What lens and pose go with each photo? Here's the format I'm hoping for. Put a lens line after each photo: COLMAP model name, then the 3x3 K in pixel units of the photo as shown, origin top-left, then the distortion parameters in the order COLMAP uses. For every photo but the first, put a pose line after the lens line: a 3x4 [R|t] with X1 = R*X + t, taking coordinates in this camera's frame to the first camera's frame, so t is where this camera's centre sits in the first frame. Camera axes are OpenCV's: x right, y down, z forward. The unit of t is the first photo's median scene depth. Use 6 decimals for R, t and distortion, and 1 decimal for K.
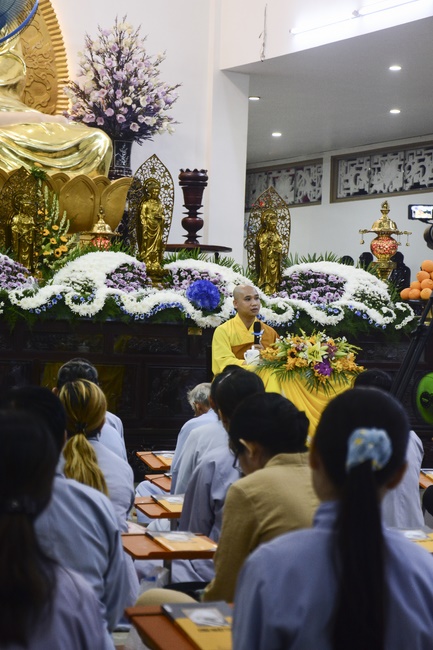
lens RADIAL K [[1962.4, 0, 216.5], [0, 1962.4, 325.0], [0, 0, 1]] dist [0.813025, 0.139186]
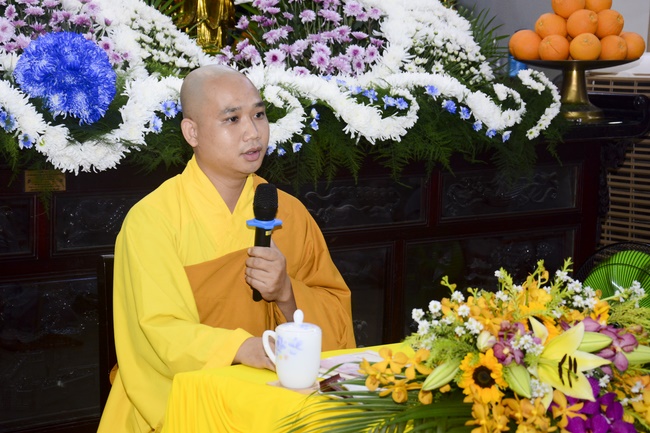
lens RADIAL K [[1722.9, 0, 325.0], [0, 1722.9, 216.5], [0, 0, 1]] dist [0.509798, 0.225964]
pose [[0.979743, -0.027813, 0.198317, -0.022397], [0.000437, 0.990603, 0.136770, -0.030920], [-0.200257, -0.133913, 0.970549, 0.644341]]
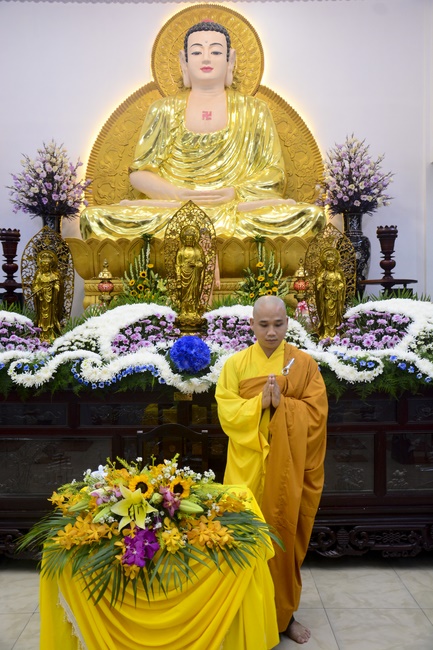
lens RADIAL K [[657.3, 0, 216.5], [0, 657.3, 325.0], [0, 0, 1]] dist [-0.018528, -0.009805]
pose [[0.889651, -0.030158, -0.455644, 0.123984], [0.043738, 0.998857, 0.019287, -0.030441], [0.454541, -0.037088, 0.889953, 0.706982]]
